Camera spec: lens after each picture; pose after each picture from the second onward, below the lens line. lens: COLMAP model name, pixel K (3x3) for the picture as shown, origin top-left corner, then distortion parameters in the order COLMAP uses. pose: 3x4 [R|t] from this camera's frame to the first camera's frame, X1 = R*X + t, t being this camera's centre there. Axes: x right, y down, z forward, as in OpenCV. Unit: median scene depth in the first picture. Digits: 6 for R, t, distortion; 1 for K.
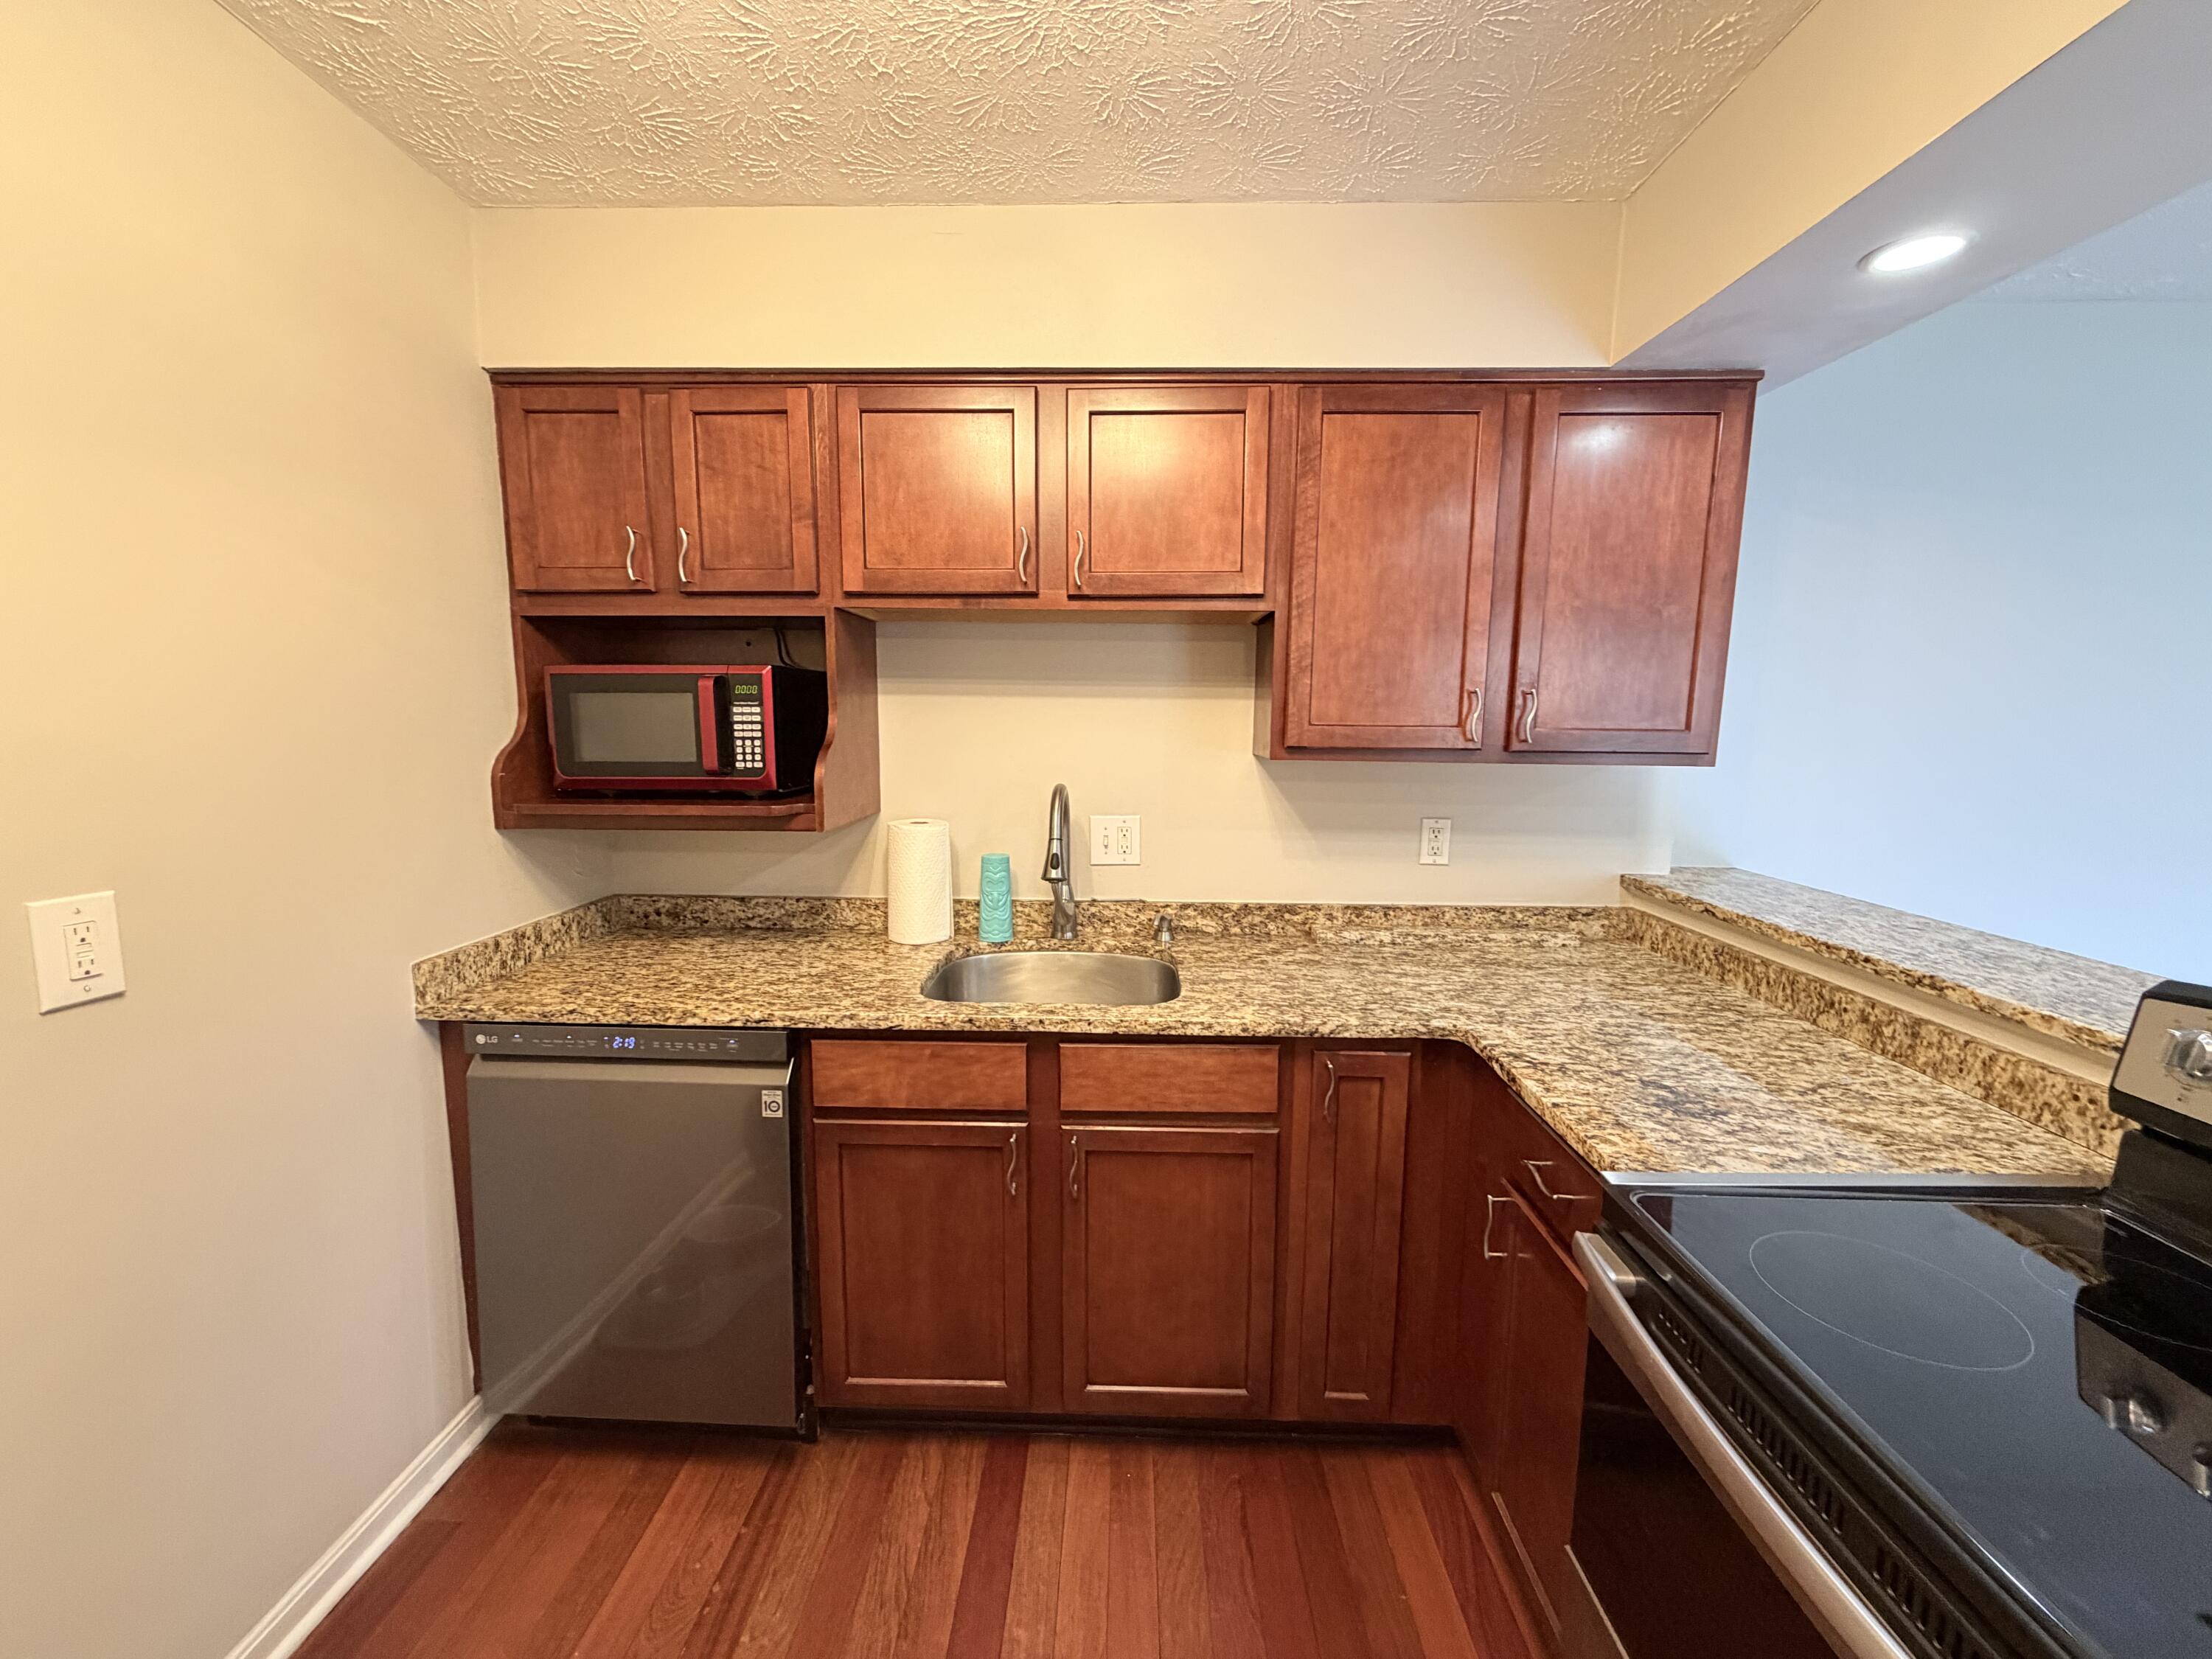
lens RADIAL K [[885.4, 0, 1104.9], [0, 885.4, 830.5], [0, 0, 1]] dist [0.004292, -0.001184]
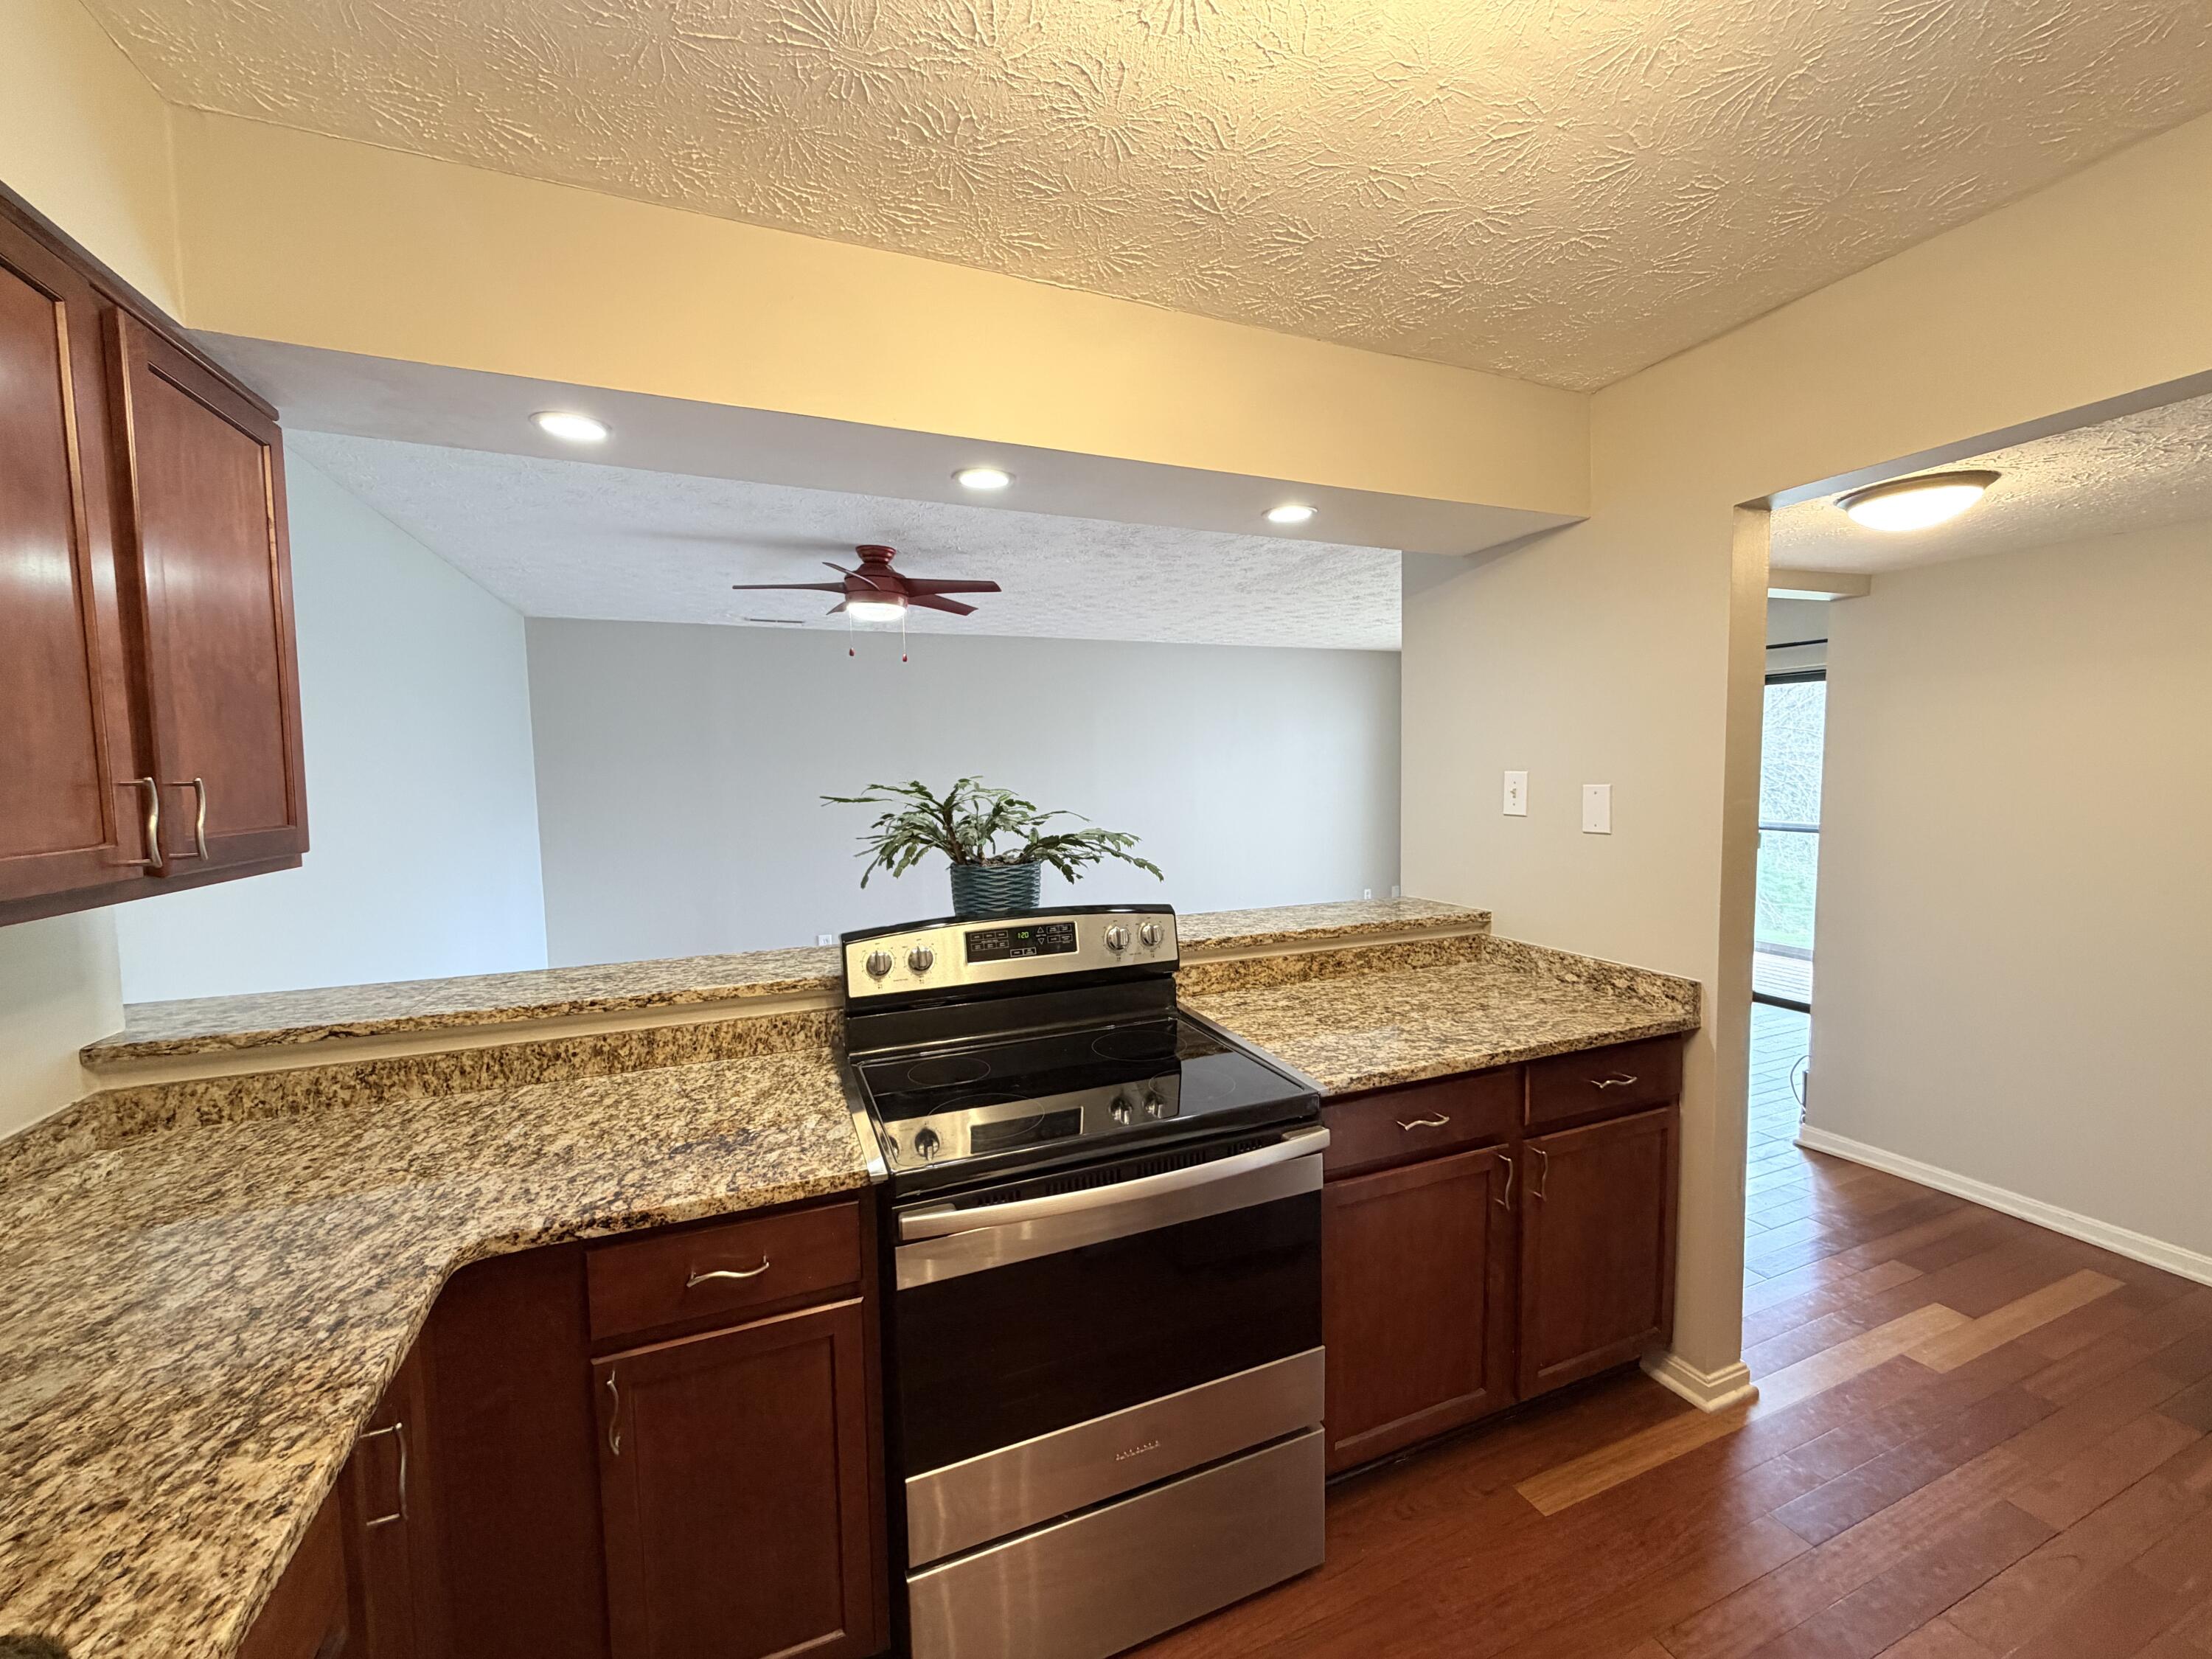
lens RADIAL K [[885.4, 0, 1093.6], [0, 885.4, 833.6], [0, 0, 1]] dist [0.004292, -0.001184]
pose [[-0.400541, -0.070239, 0.913583, -0.395884], [0.131318, 0.982364, 0.133101, -0.122563], [-0.906820, 0.173282, -0.384253, 0.674722]]
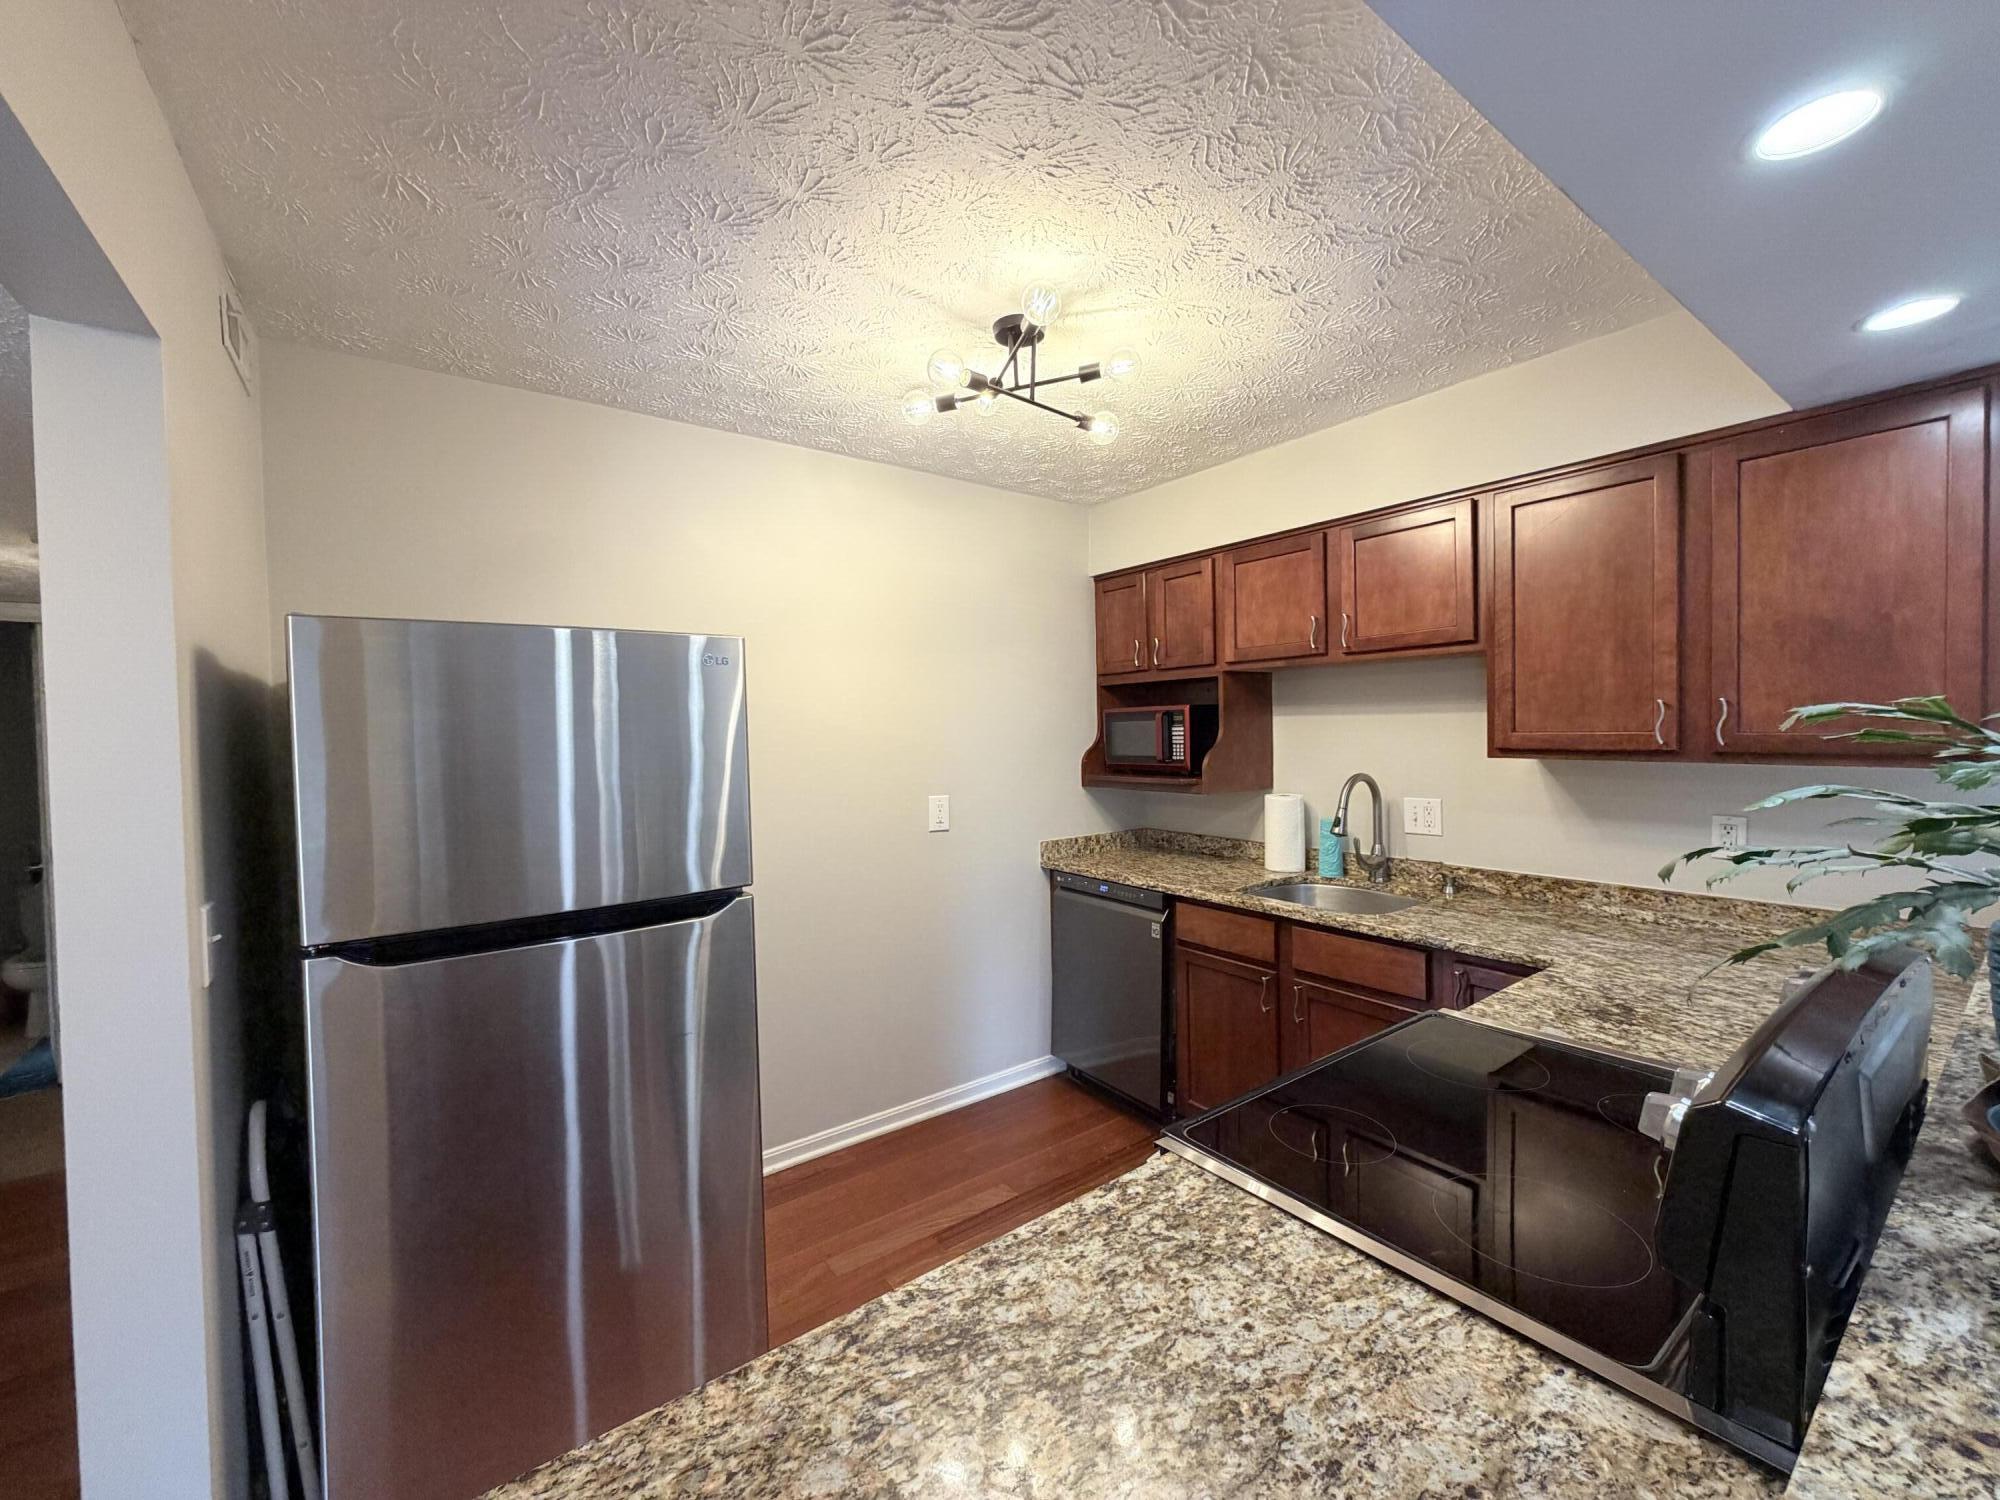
lens RADIAL K [[800.6, 0, 1006.0], [0, 800.6, 745.5], [0, 0, 1]] dist [0.004292, -0.001184]
pose [[0.620407, -0.001909, -0.784278, 0.739366], [-0.075862, 0.995162, -0.062433, 0.036131], [0.780603, 0.098231, 0.617260, -0.350787]]
